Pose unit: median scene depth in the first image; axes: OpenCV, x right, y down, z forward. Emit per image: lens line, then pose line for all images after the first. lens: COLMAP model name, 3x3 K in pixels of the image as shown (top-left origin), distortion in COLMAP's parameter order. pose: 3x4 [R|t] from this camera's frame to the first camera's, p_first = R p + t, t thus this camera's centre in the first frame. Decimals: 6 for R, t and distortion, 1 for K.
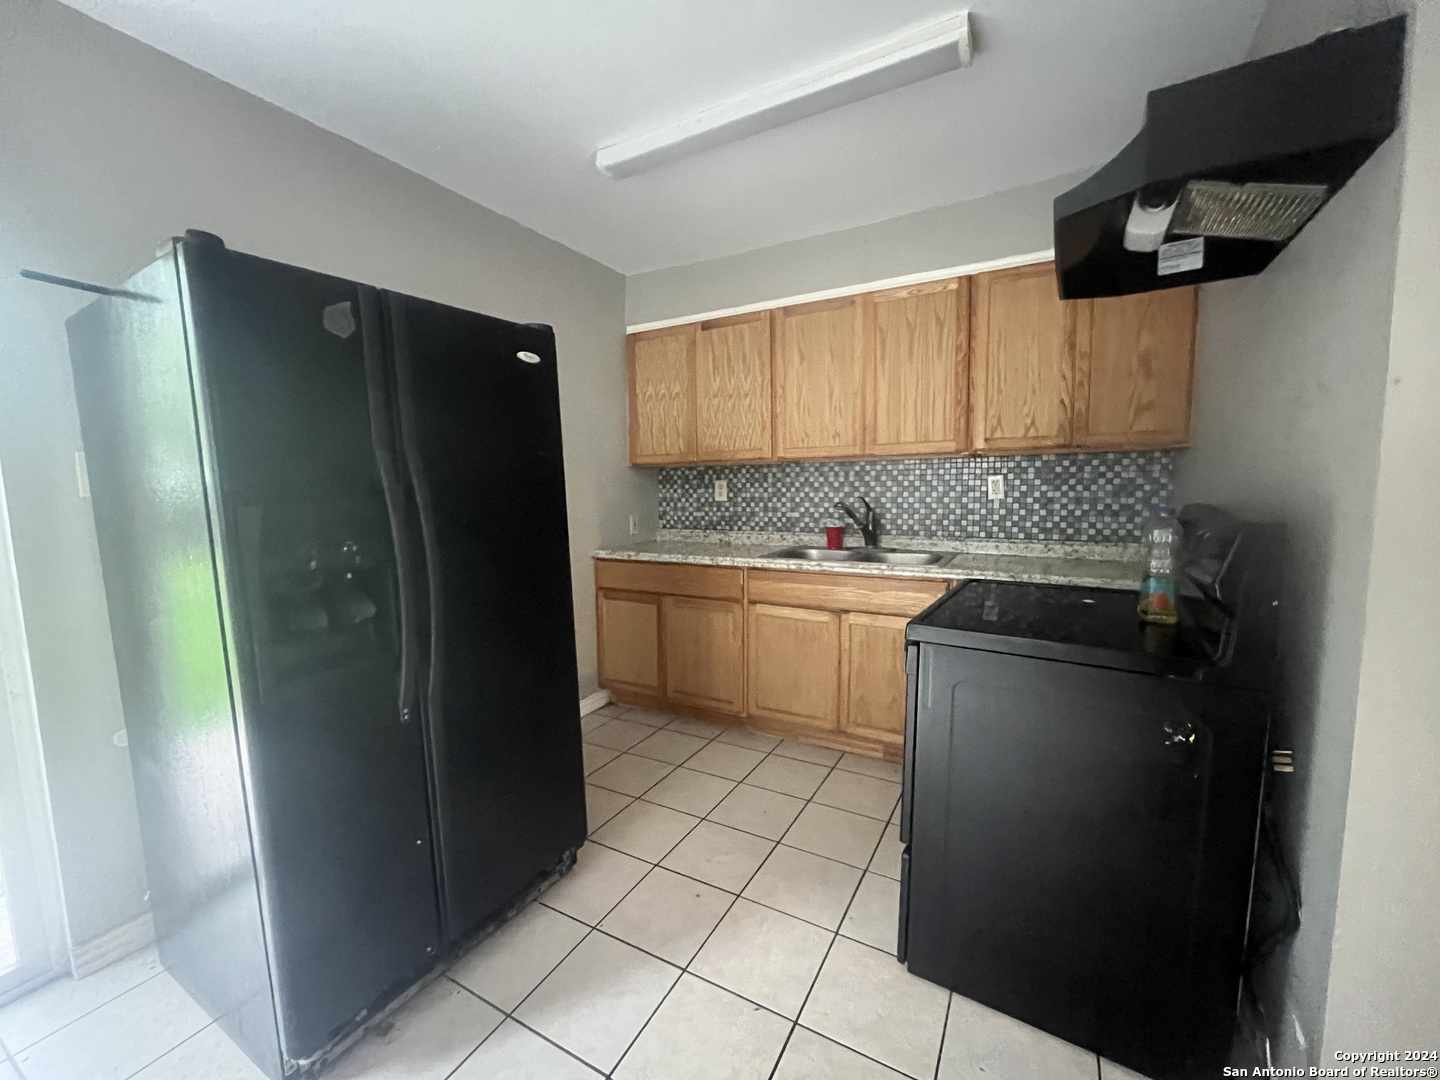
lens RADIAL K [[580.1, 0, 722.1], [0, 580.1, 542.6], [0, 0, 1]] dist [-0.002667, -0.000417]
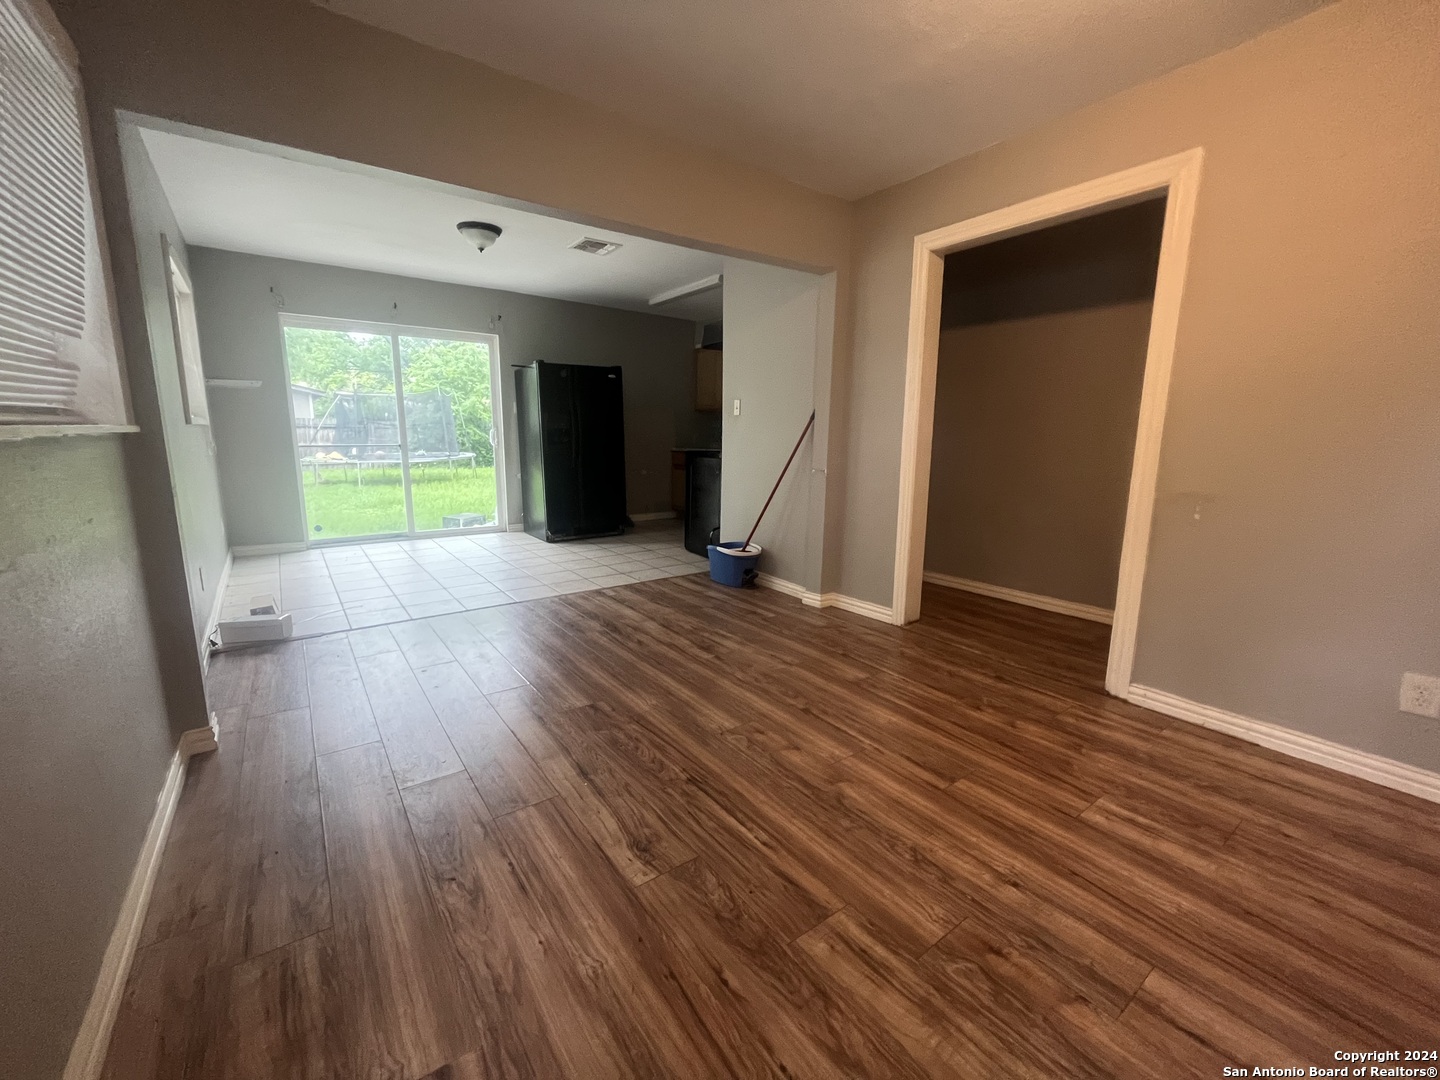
lens RADIAL K [[580.1, 0, 715.1], [0, 580.1, 531.4], [0, 0, 1]] dist [-0.002667, -0.000417]
pose [[0.897348, 0.115651, -0.425902, 2.291437], [-0.085343, 0.992311, 0.089646, 0.312934], [0.432994, -0.044096, 0.900317, -2.430864]]
